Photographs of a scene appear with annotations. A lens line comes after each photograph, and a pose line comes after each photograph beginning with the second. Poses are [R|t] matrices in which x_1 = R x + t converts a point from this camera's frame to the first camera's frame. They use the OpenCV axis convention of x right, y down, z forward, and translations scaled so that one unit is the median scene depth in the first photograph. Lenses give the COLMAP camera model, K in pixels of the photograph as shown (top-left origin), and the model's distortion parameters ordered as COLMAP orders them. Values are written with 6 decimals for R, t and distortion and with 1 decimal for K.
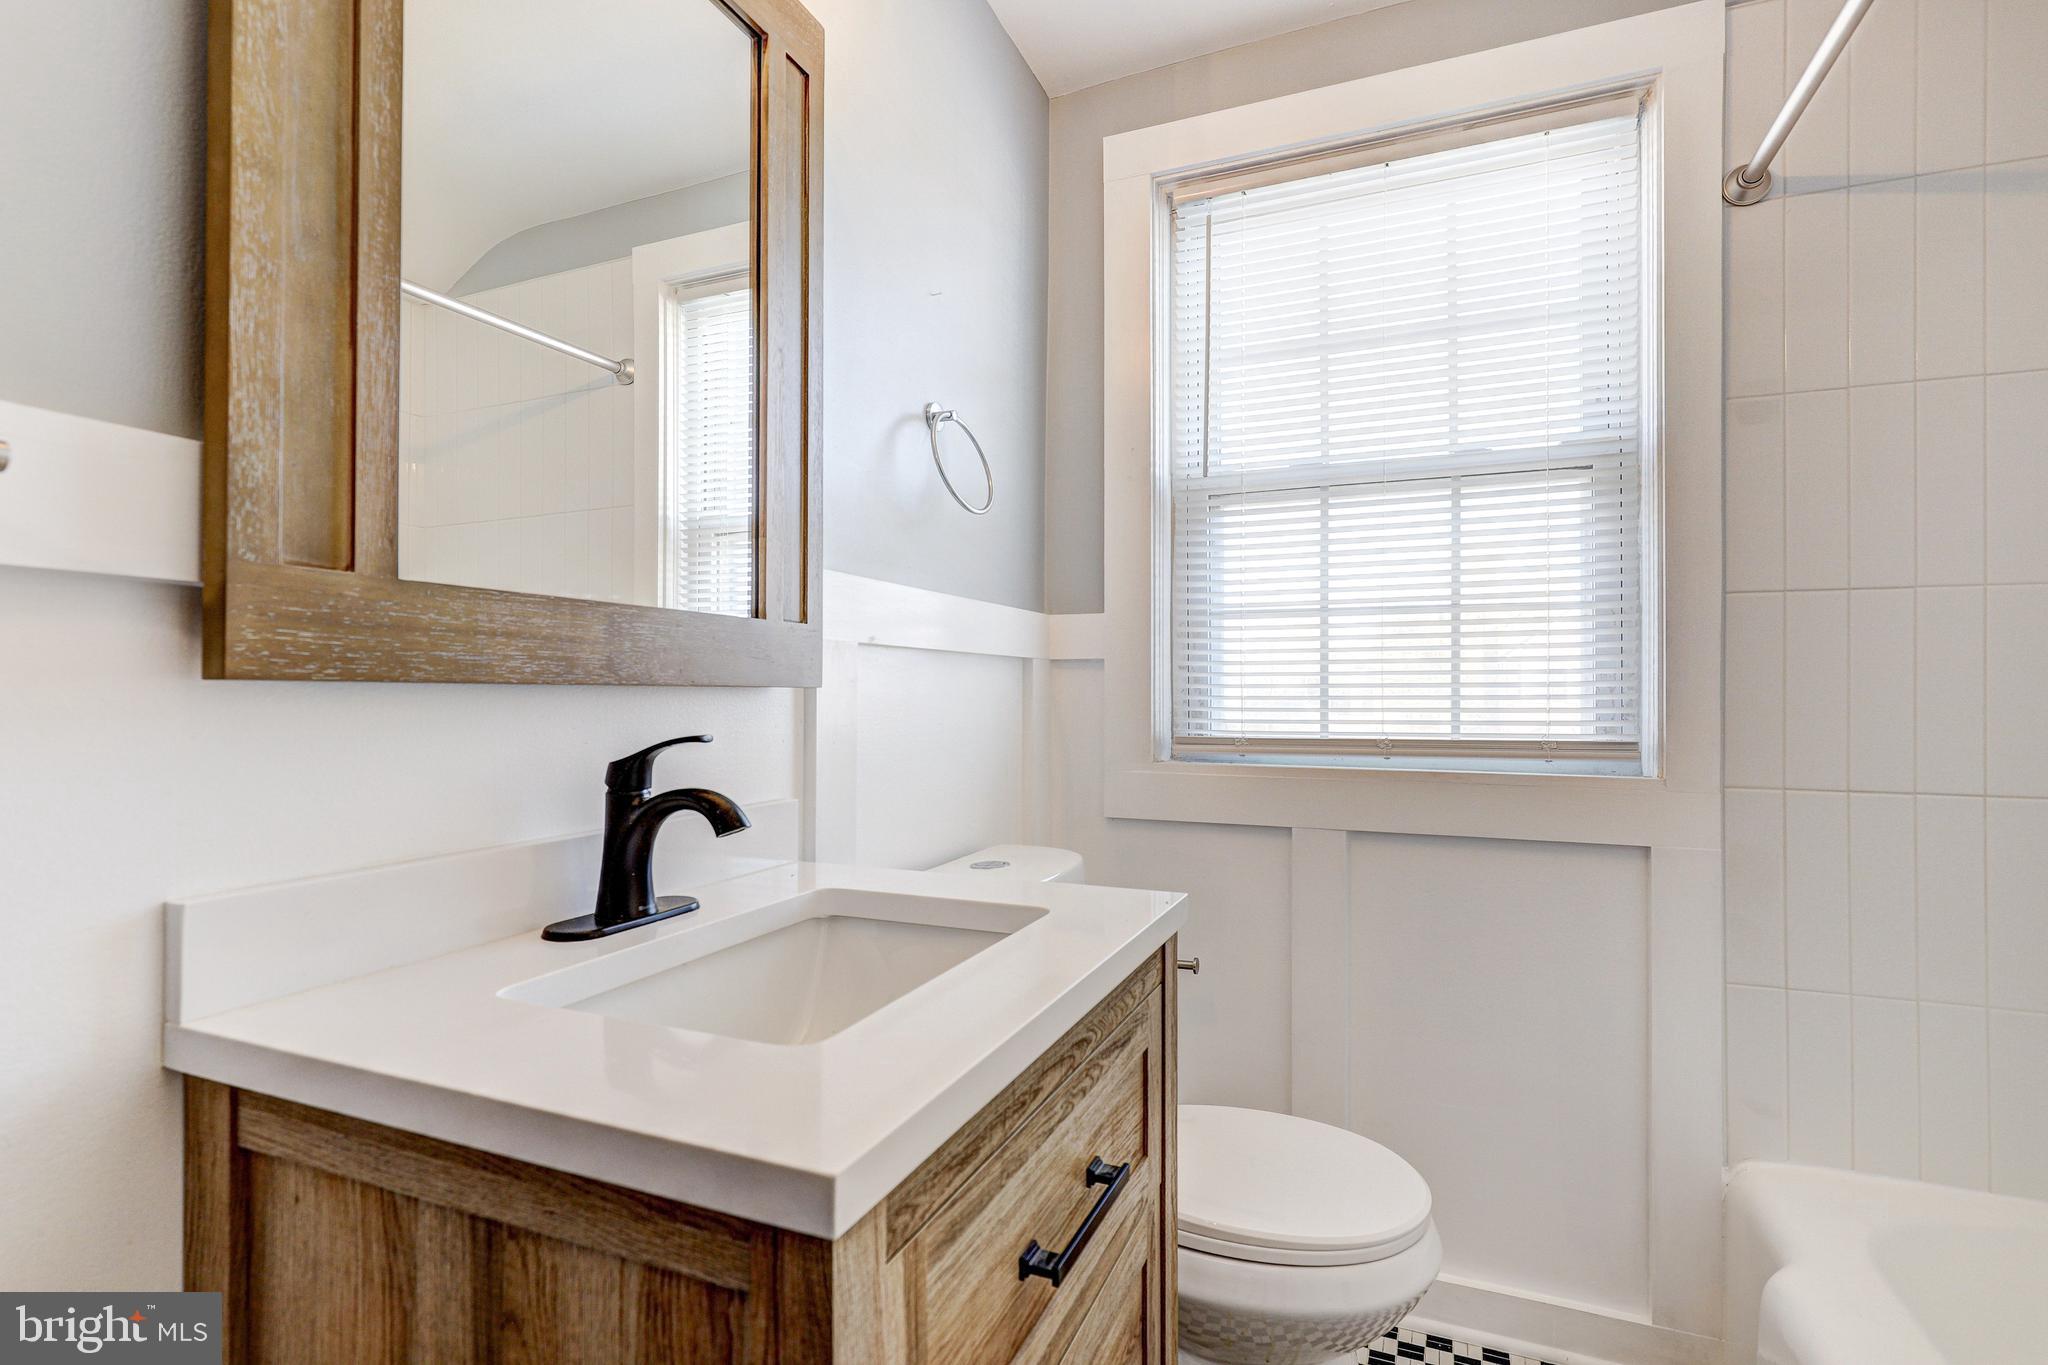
lens RADIAL K [[941.1, 0, 1009.1], [0, 941.1, 694.2], [0, 0, 1]] dist [-0.035228, 0.006906]
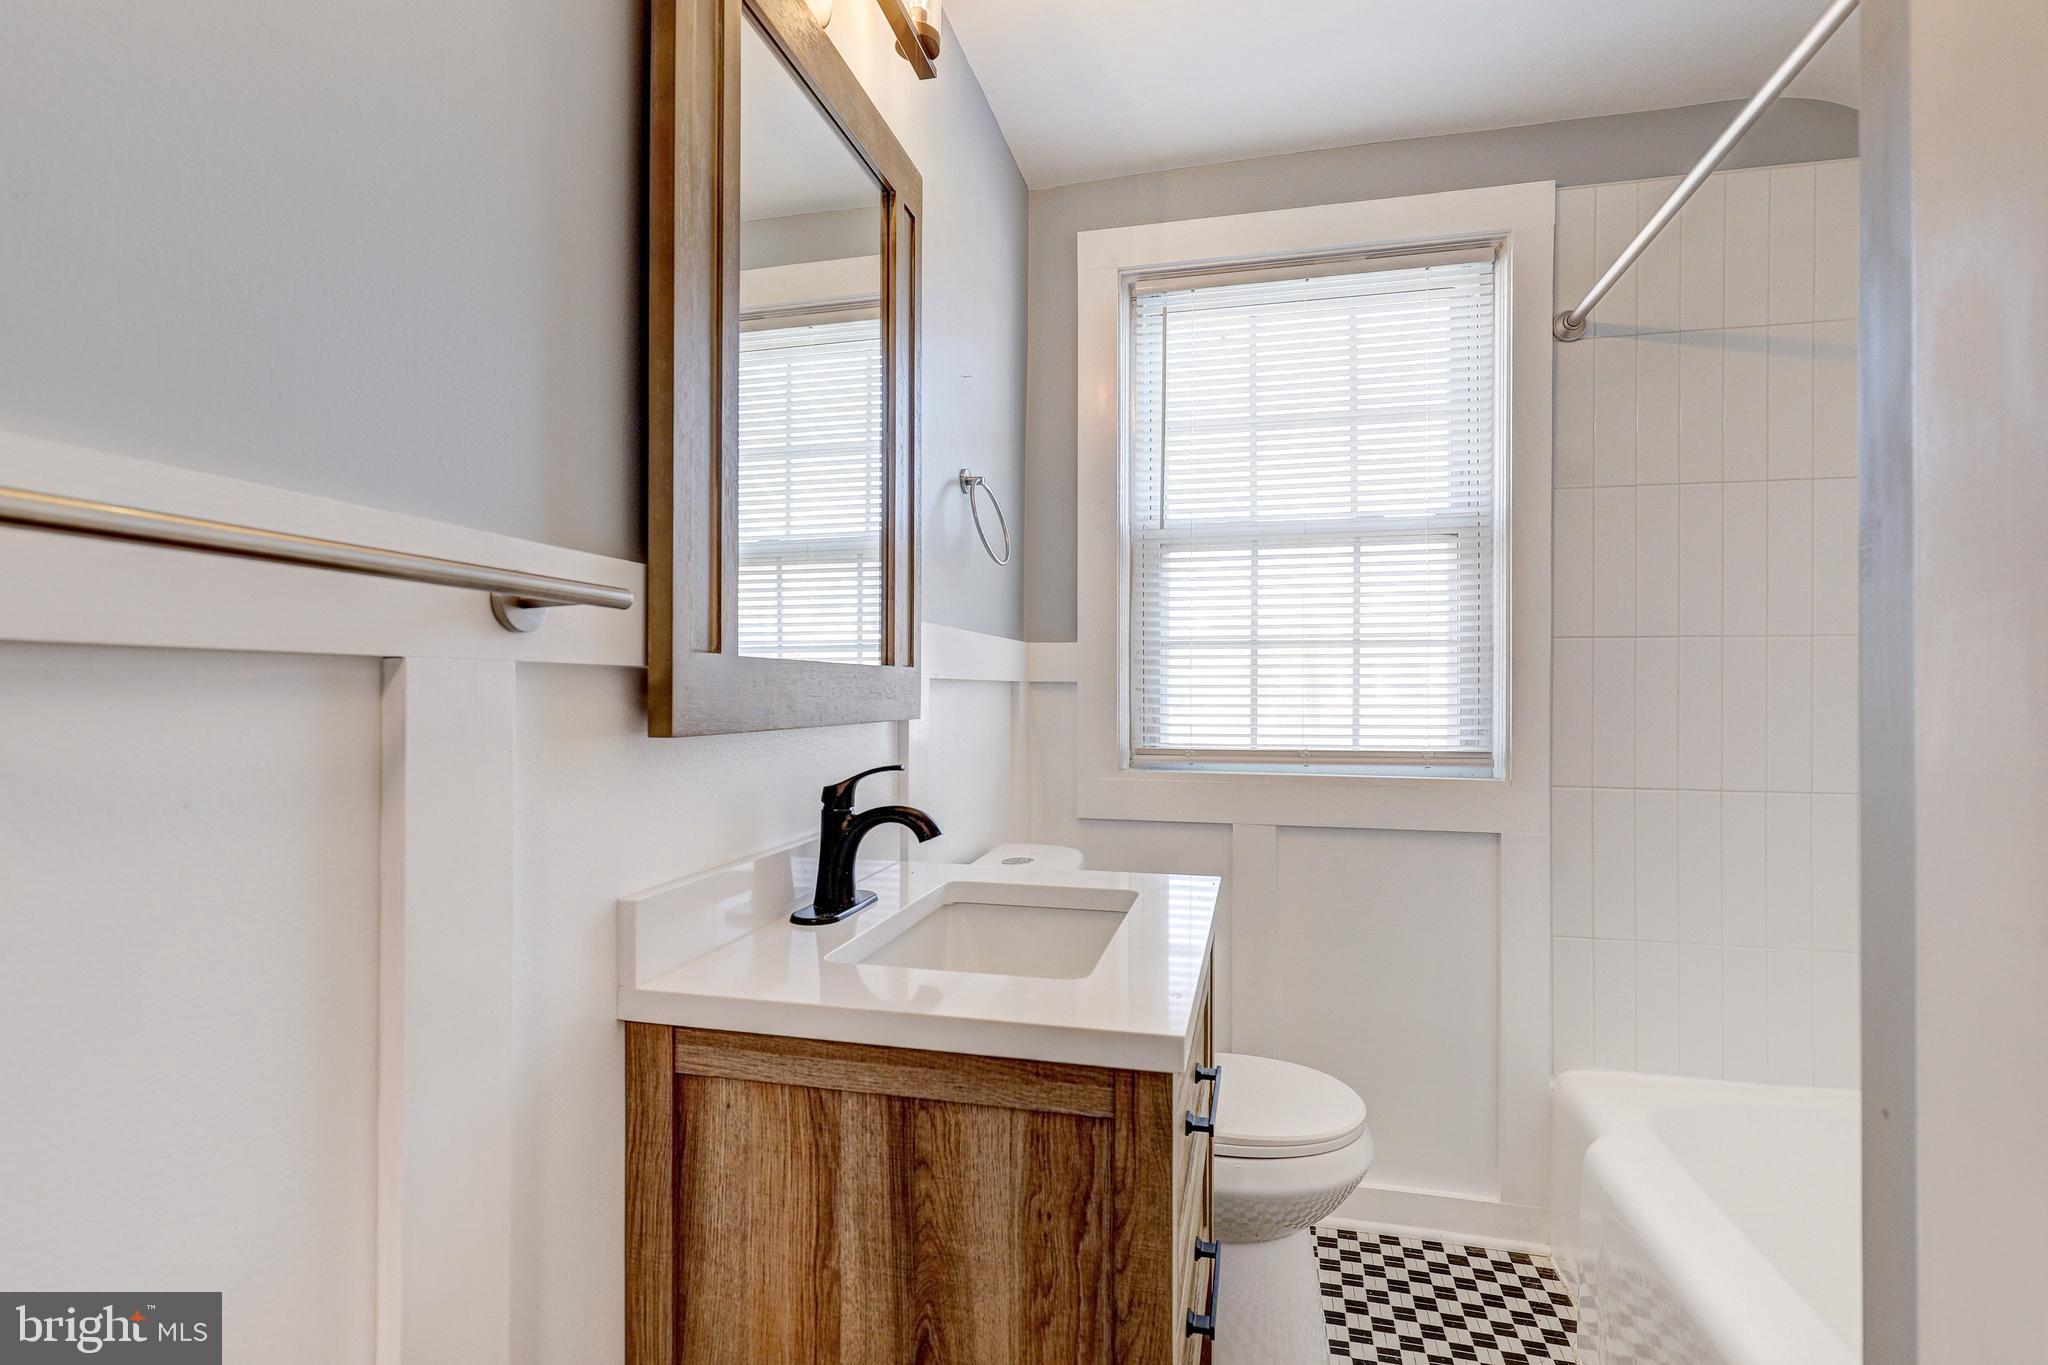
lens RADIAL K [[941.1, 0, 1040.5], [0, 941.1, 684.9], [0, 0, 1]] dist [-0.035228, 0.006906]
pose [[0.982048, 0.009701, 0.188382, -0.211324], [-0.008846, 0.999946, -0.005378, -0.034407], [-0.188424, 0.003615, 0.982081, -0.182416]]
